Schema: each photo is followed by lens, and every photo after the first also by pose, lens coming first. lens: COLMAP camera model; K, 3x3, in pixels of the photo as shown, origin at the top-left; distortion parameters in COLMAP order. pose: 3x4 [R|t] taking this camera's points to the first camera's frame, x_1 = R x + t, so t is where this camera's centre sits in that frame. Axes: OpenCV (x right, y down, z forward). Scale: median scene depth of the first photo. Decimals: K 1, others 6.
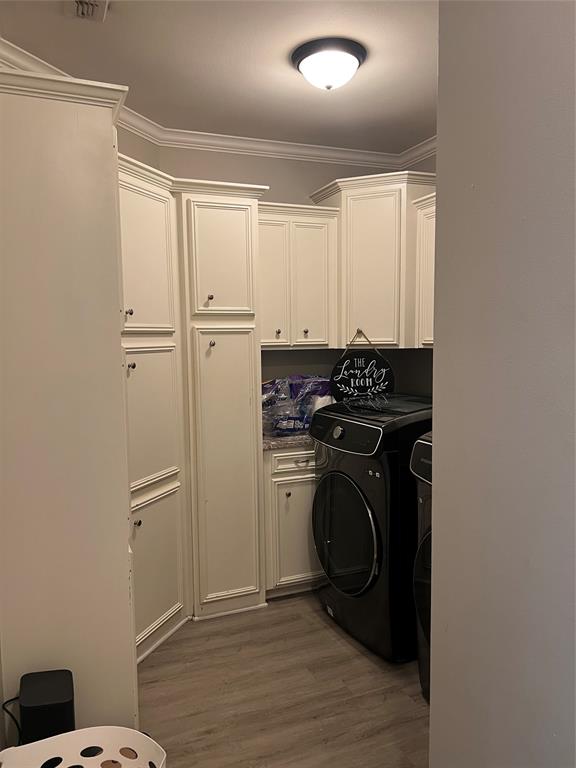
lens RADIAL K [[575.2, 0, 286.8], [0, 575.2, 382.5], [0, 0, 1]] dist [0.024802, -0.025929]
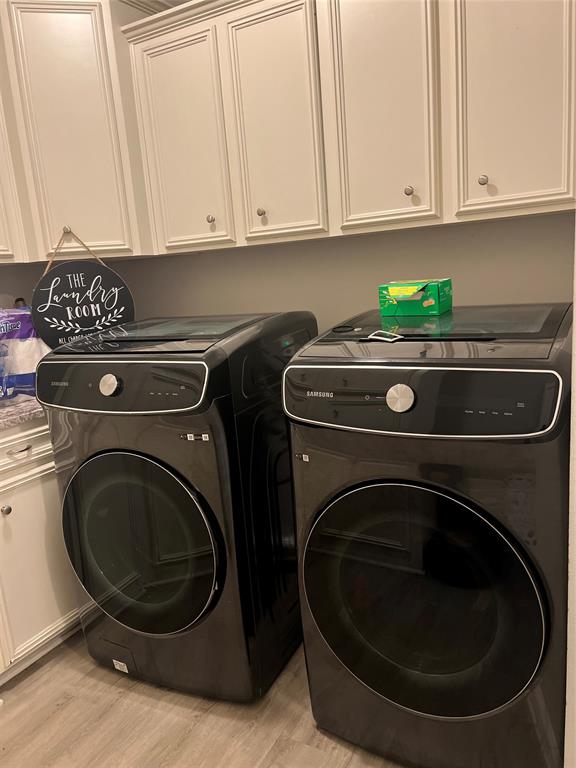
lens RADIAL K [[575.2, 0, 292.1], [0, 575.2, 387.8], [0, 0, 1]] dist [0.024802, -0.025929]
pose [[0.775856, -0.169730, 0.607650, -0.099718], [0.116583, 0.985116, 0.126309, 0.030209], [-0.620045, -0.027156, 0.784096, 0.341683]]
